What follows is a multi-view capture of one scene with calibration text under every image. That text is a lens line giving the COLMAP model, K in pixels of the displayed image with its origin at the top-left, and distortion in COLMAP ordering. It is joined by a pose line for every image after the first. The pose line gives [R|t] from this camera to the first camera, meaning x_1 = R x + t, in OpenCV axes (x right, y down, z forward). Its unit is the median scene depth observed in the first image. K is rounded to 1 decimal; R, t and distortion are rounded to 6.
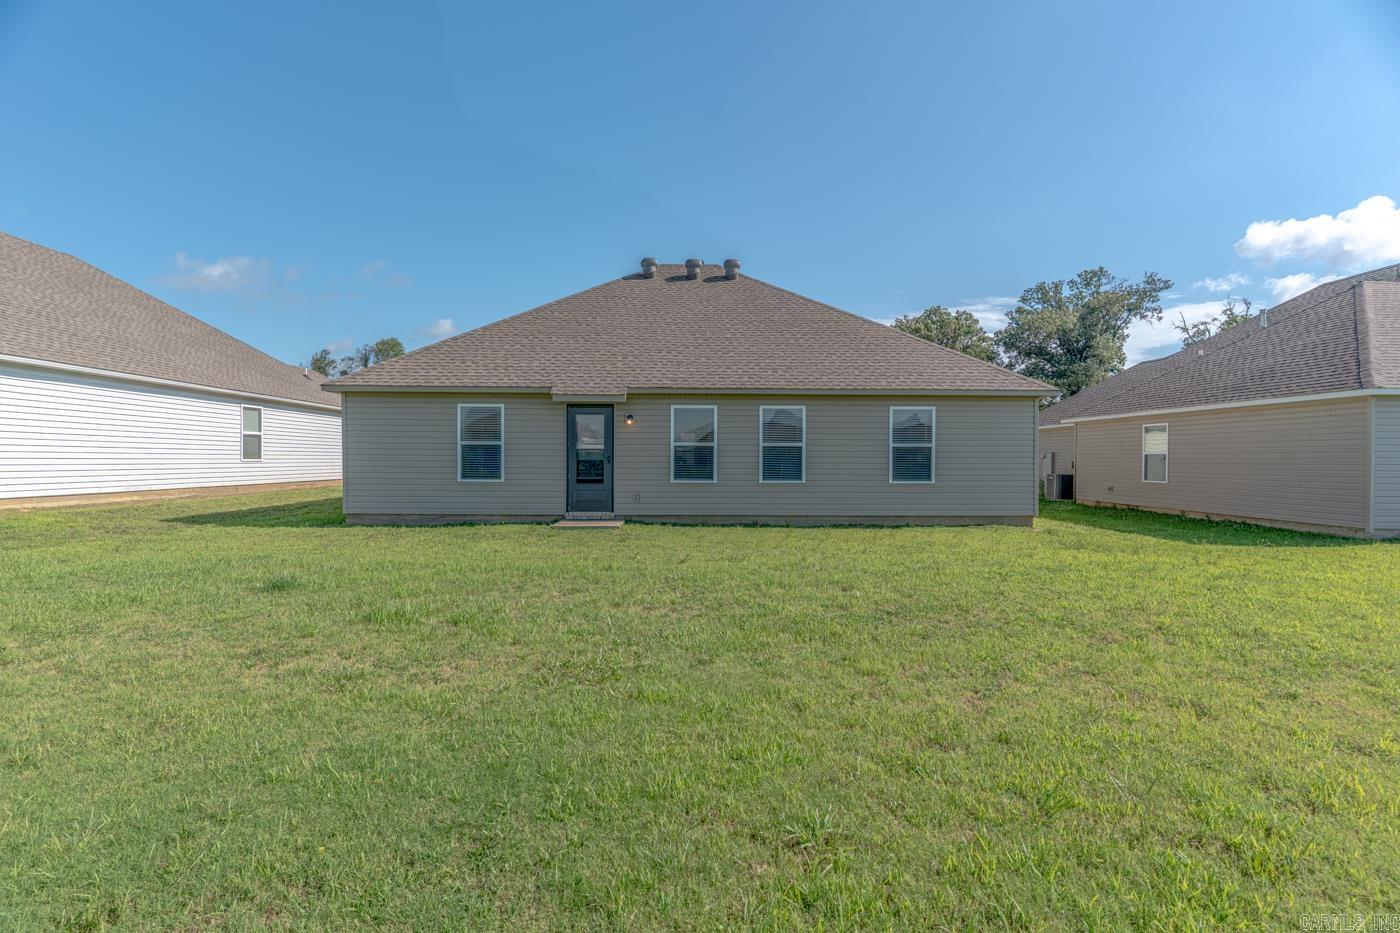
lens RADIAL K [[669.2, 0, 700.3], [0, 669.2, 465.5], [0, 0, 1]] dist [0.002859, -0.000052]
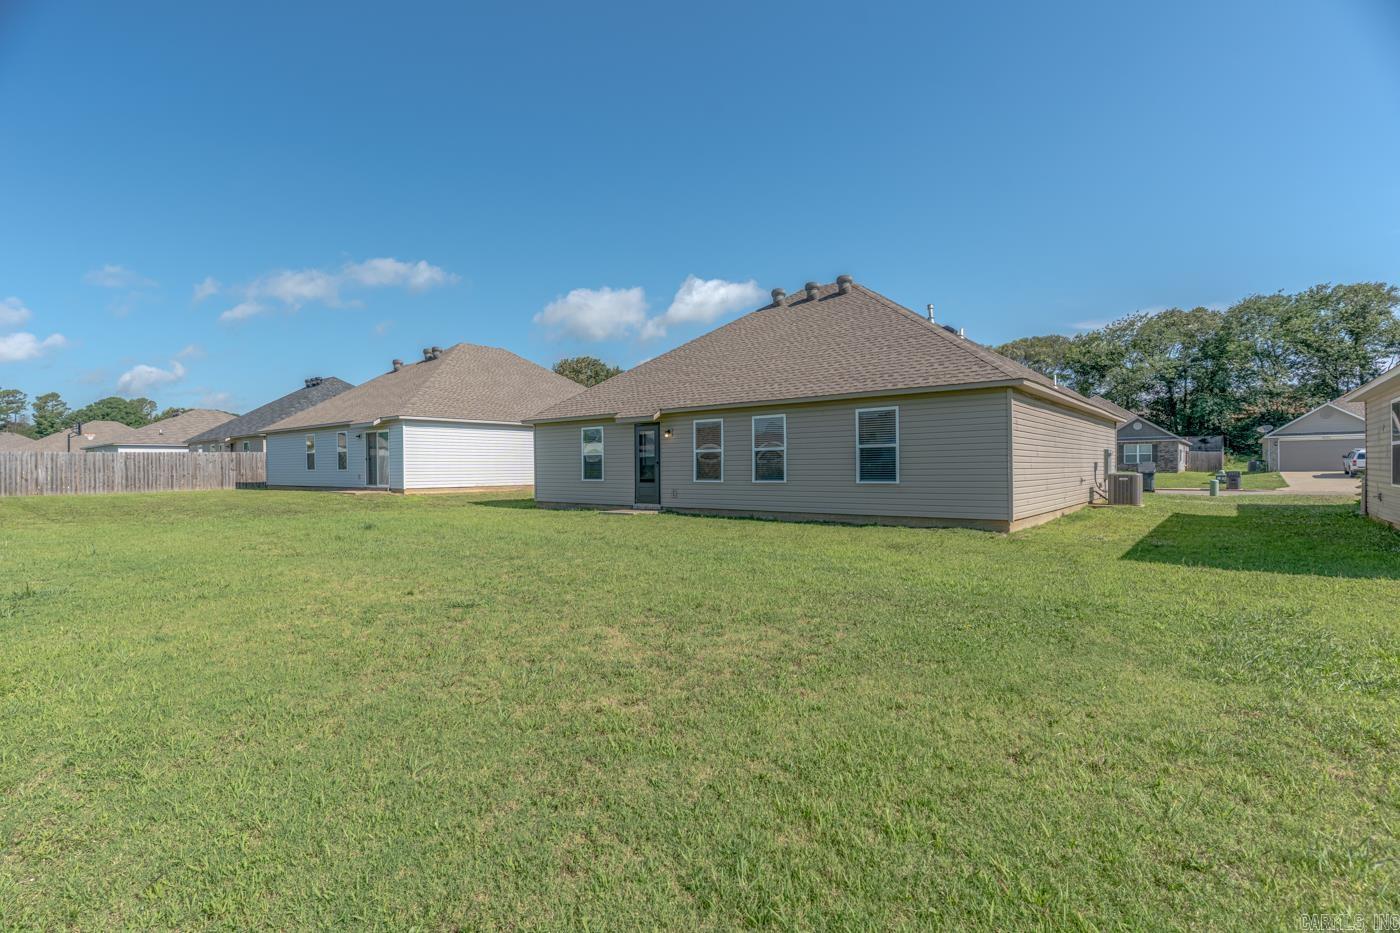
lens RADIAL K [[669.2, 0, 685.4], [0, 669.2, 463.8], [0, 0, 1]] dist [0.002859, -0.000052]
pose [[0.742983, -0.015580, -0.669129, 0.782799], [0.009137, 0.999872, -0.013135, 0.007568], [0.669248, 0.003645, 0.743030, 0.050440]]
